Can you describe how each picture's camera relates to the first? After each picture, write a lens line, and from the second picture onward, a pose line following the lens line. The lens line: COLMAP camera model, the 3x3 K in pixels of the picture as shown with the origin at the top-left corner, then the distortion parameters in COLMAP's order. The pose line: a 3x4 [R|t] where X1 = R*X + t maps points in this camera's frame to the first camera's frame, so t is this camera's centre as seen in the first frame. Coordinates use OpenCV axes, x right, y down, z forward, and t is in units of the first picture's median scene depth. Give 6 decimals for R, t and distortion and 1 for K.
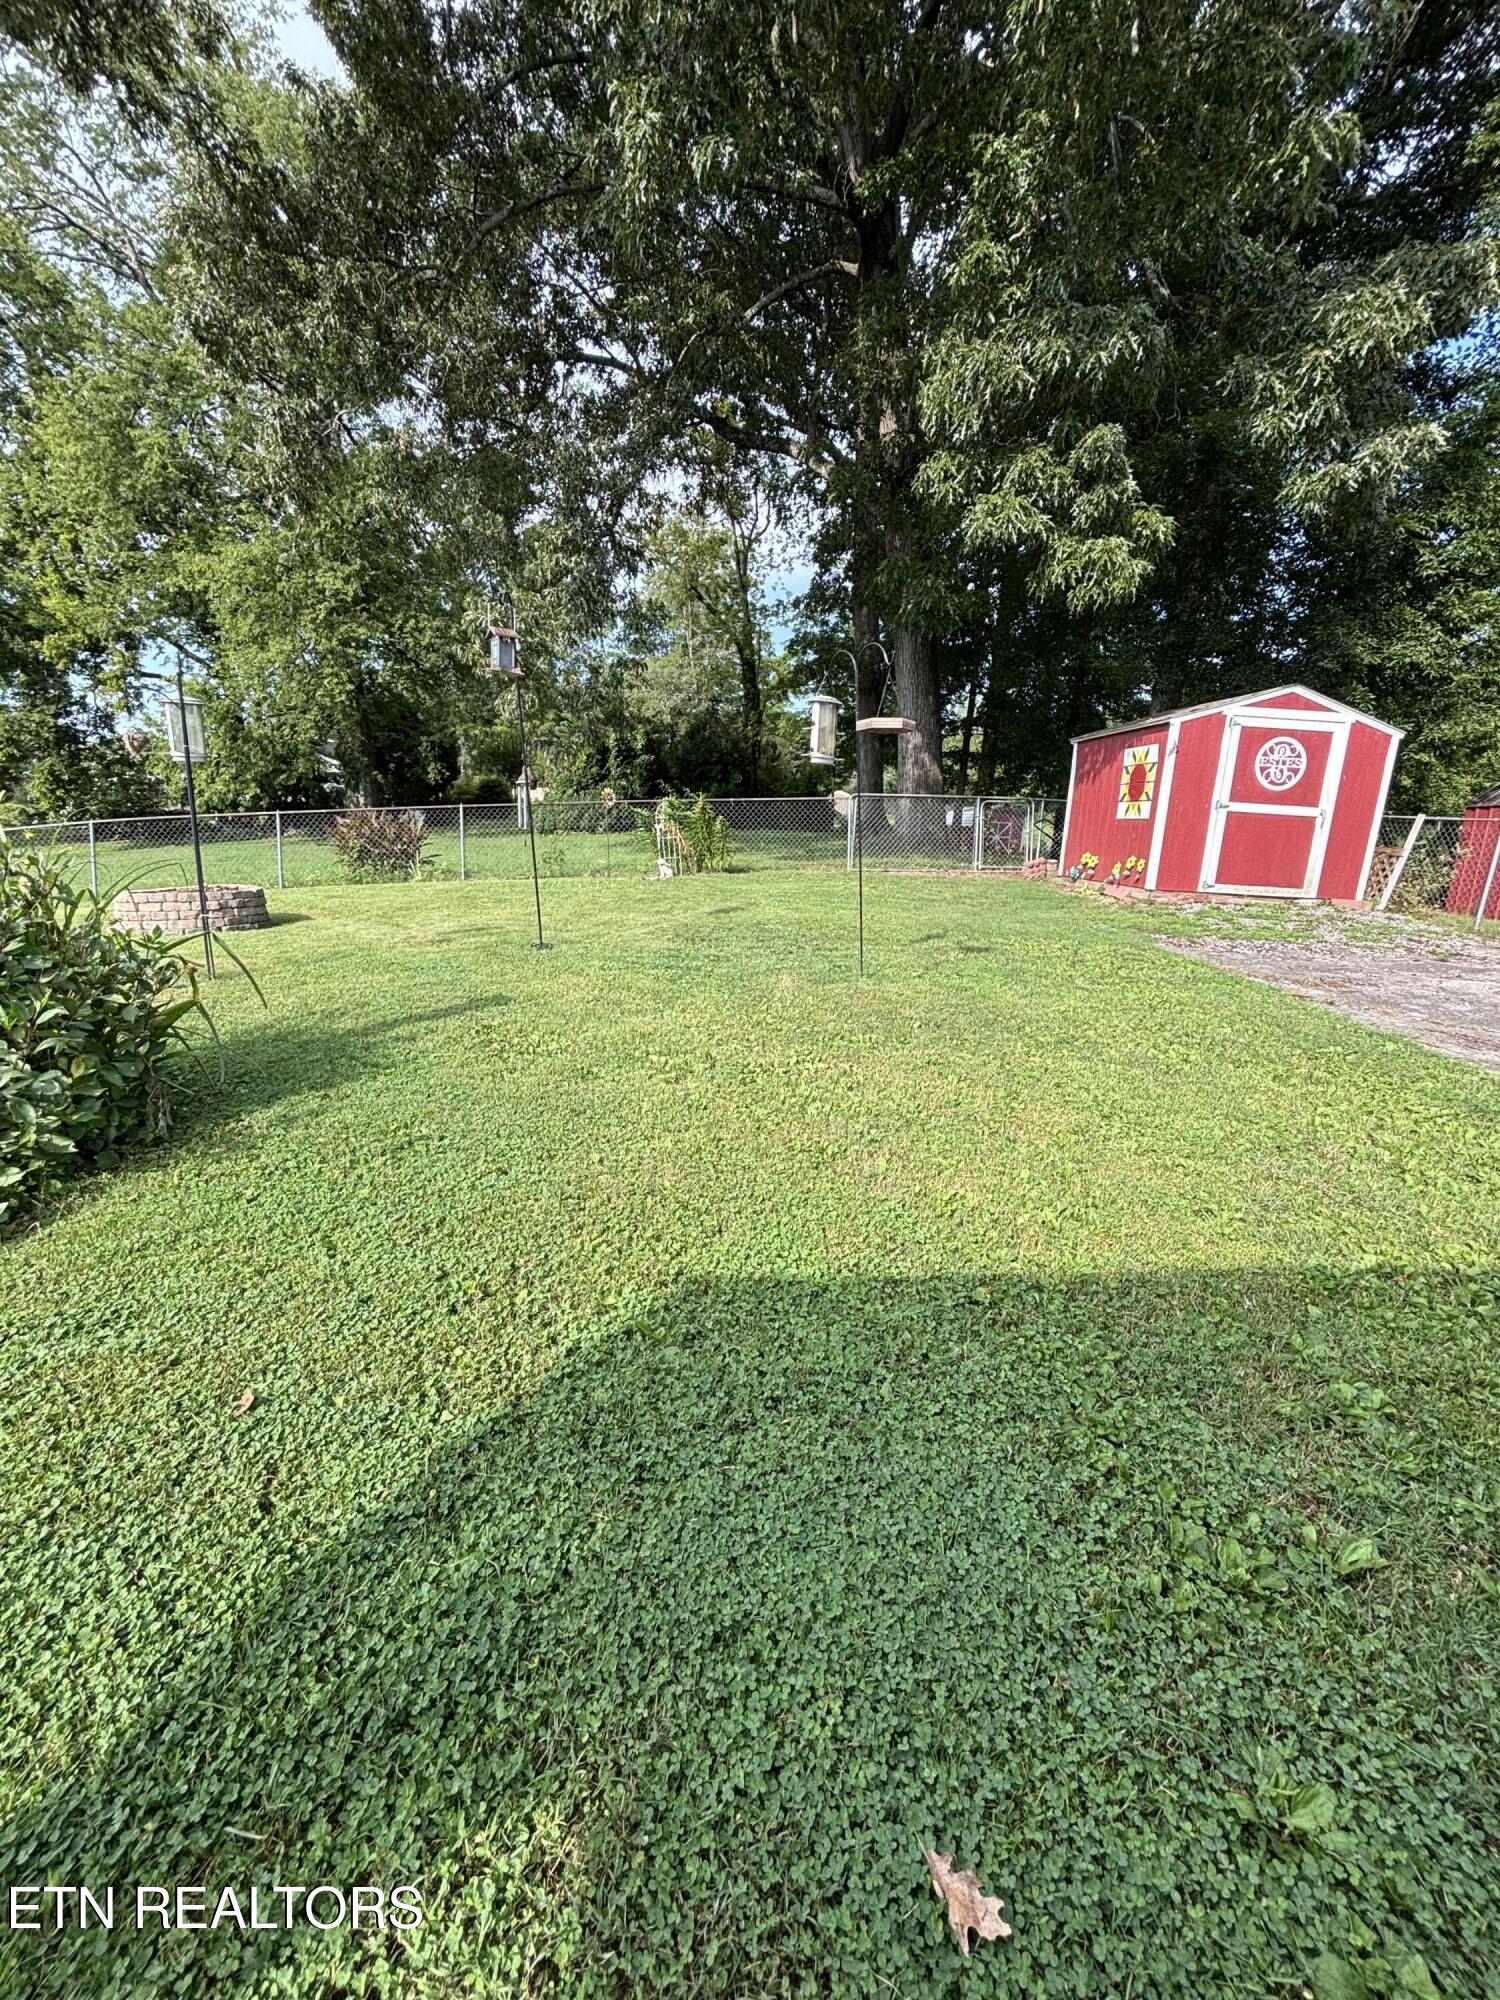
lens RADIAL K [[808.5, 0, 748.7], [0, 808.5, 993.3], [0, 0, 1]] dist [0.001863, 0.000248]
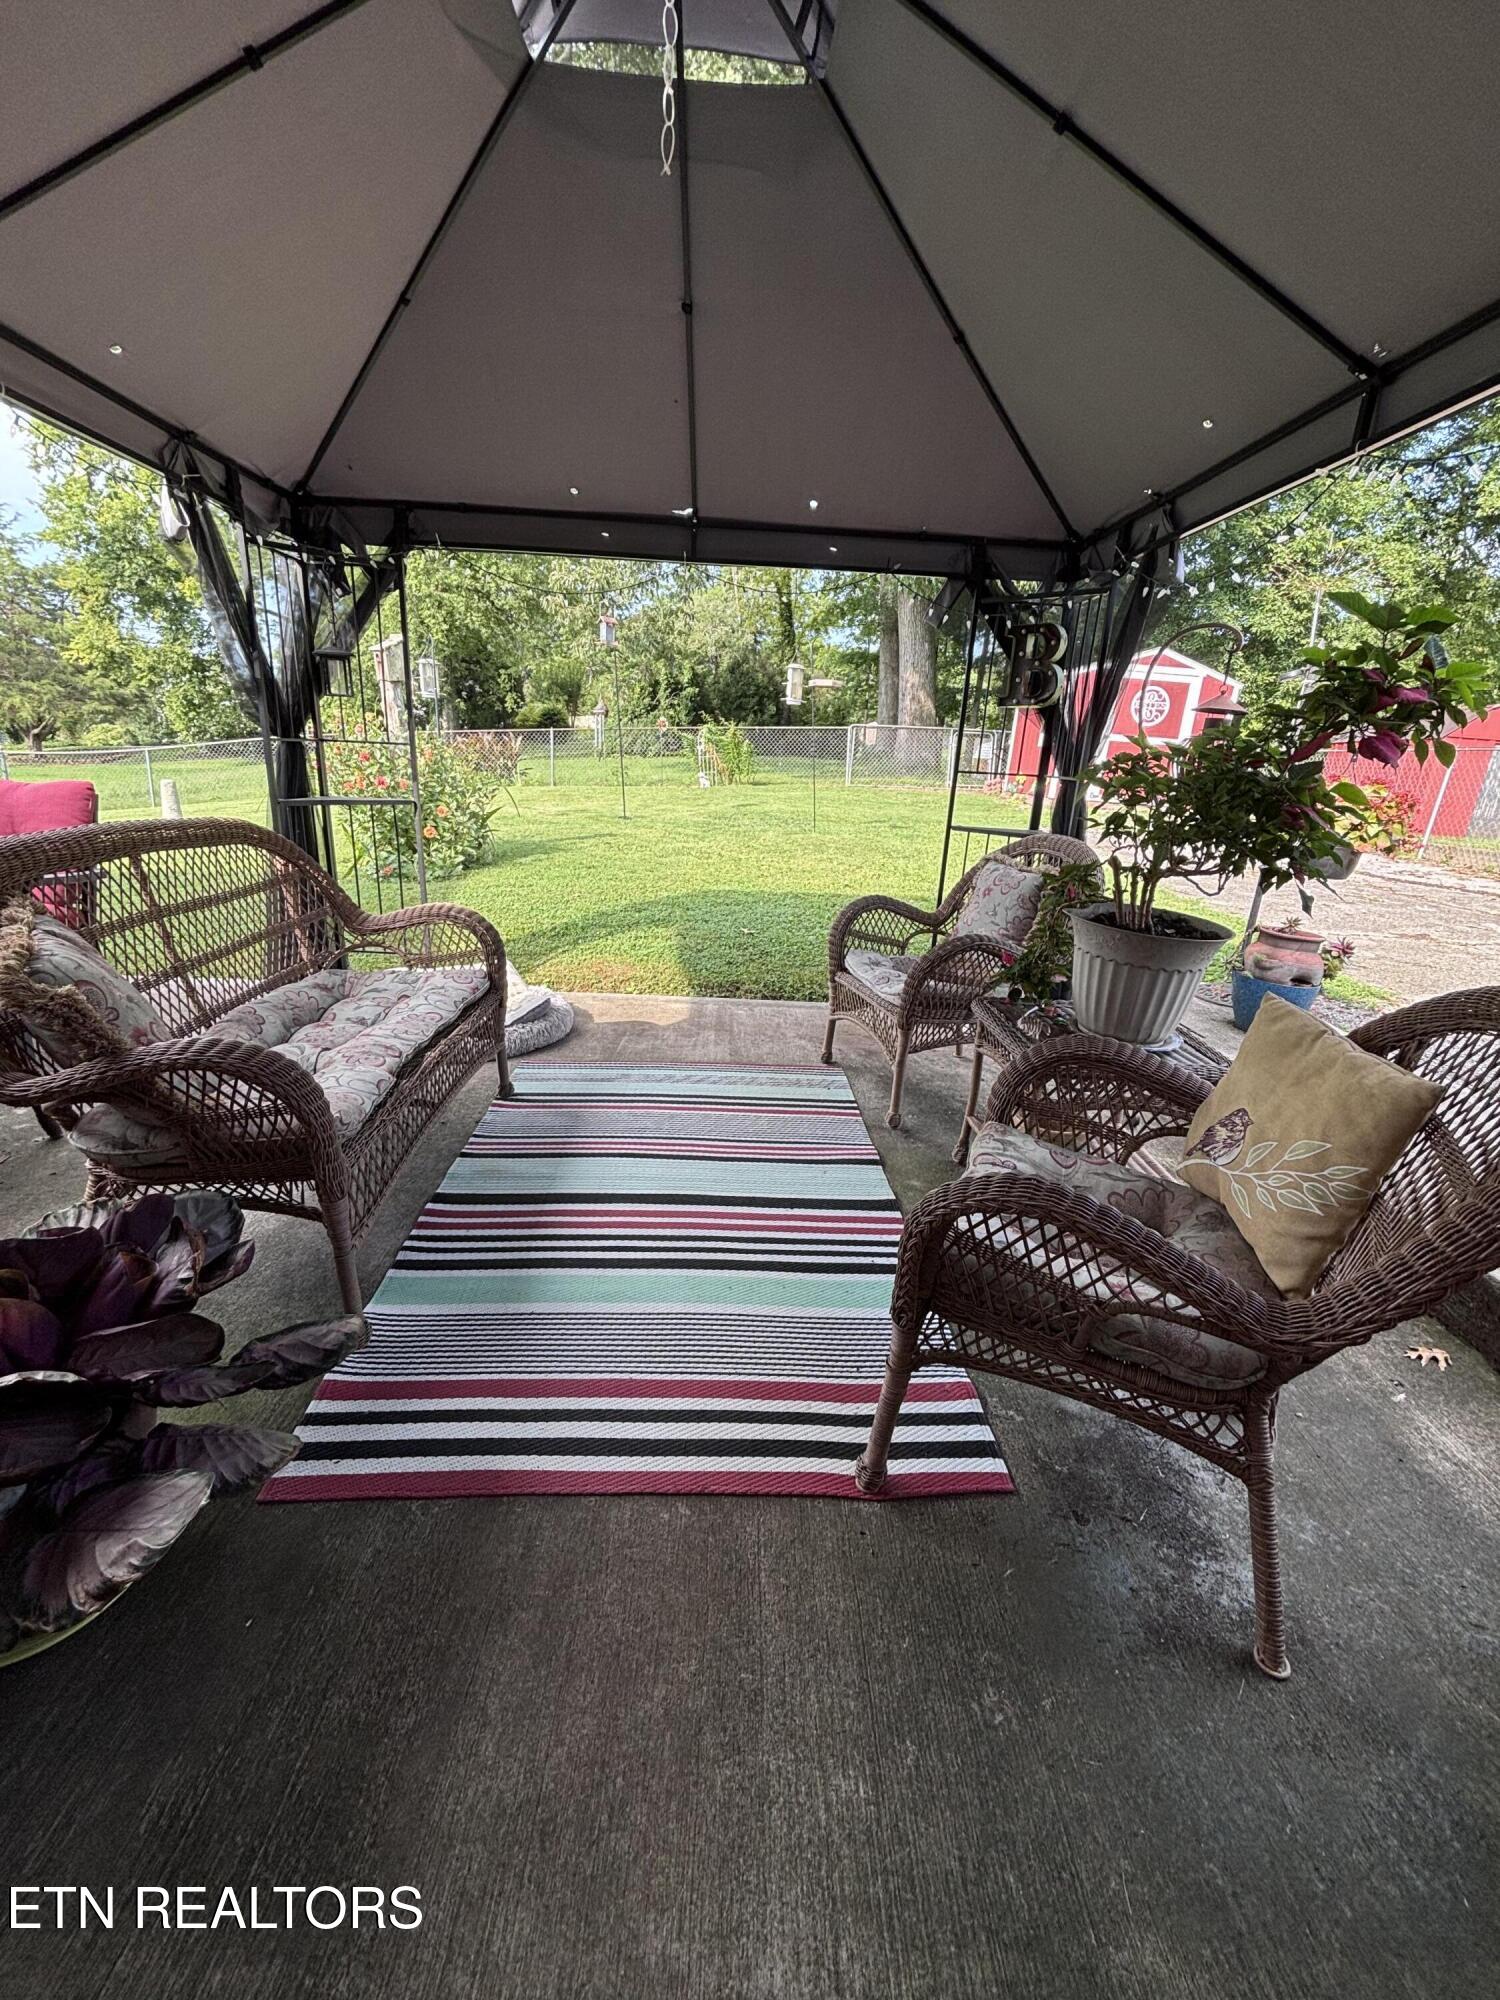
lens RADIAL K [[801.6, 0, 750.9], [0, 801.6, 1007.3], [0, 0, 1]] dist [-0.002269, -0.000208]
pose [[0.998549, 0.031062, -0.043998, 0.035712], [-0.026702, 0.994980, 0.096445, 0.073869], [0.046773, -0.095130, 0.994365, -0.285774]]
